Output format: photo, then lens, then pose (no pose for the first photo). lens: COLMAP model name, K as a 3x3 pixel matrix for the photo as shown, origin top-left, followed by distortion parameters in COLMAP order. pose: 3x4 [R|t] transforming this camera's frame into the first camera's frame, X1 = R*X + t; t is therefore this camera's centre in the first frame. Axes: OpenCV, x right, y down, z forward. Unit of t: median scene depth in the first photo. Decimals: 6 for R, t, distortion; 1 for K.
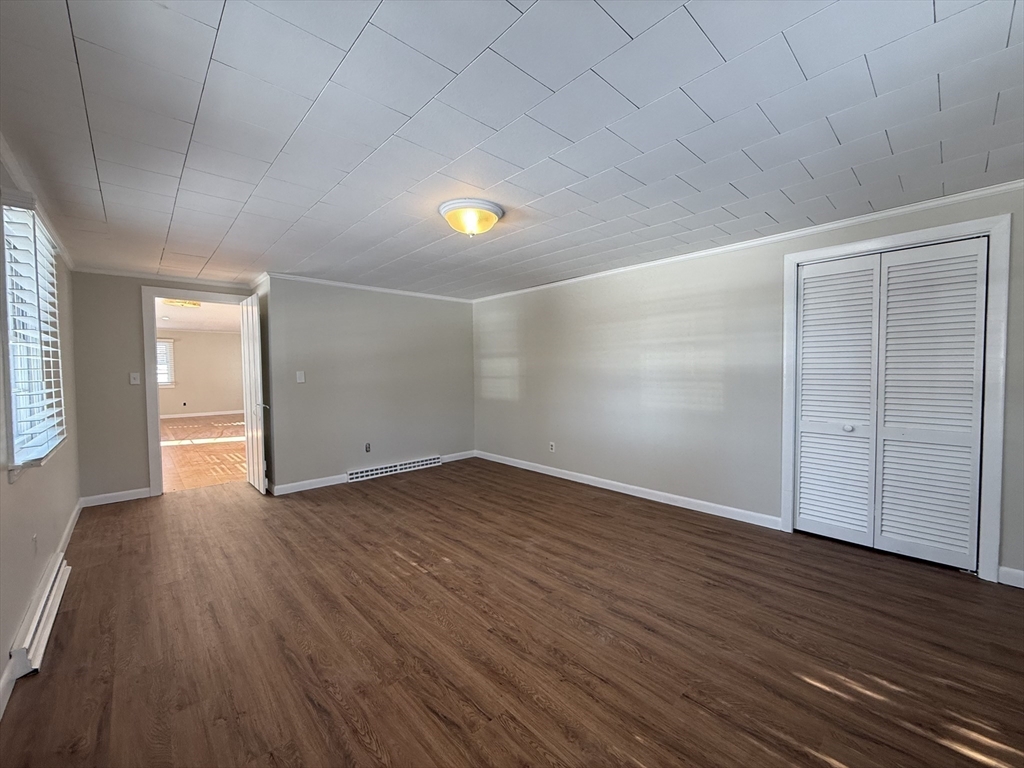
lens RADIAL K [[407.3, 0, 510.8], [0, 407.3, 387.4], [0, 0, 1]] dist [-0.001645, 0.000494]
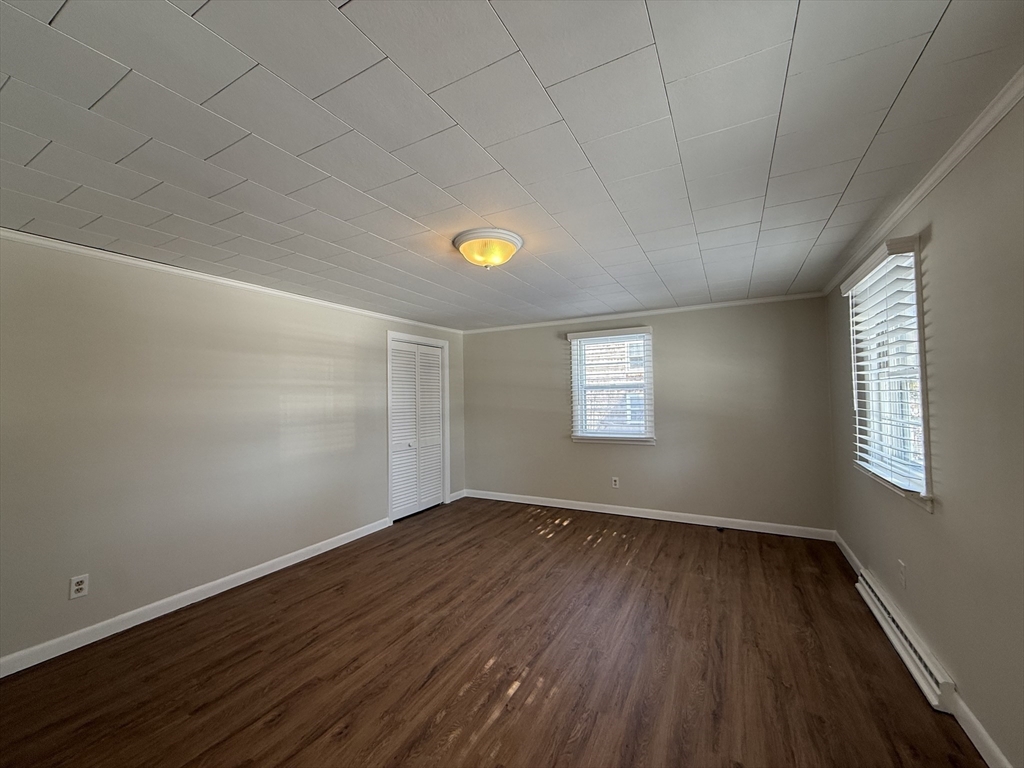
lens RADIAL K [[407.3, 0, 509.8], [0, 407.3, 388.6], [0, 0, 1]] dist [-0.001645, 0.000494]
pose [[-0.320061, 0.035987, 0.946713, -0.898570], [0.062571, 0.997899, -0.016779, -0.075399], [-0.945328, 0.053867, -0.321640, 1.167908]]
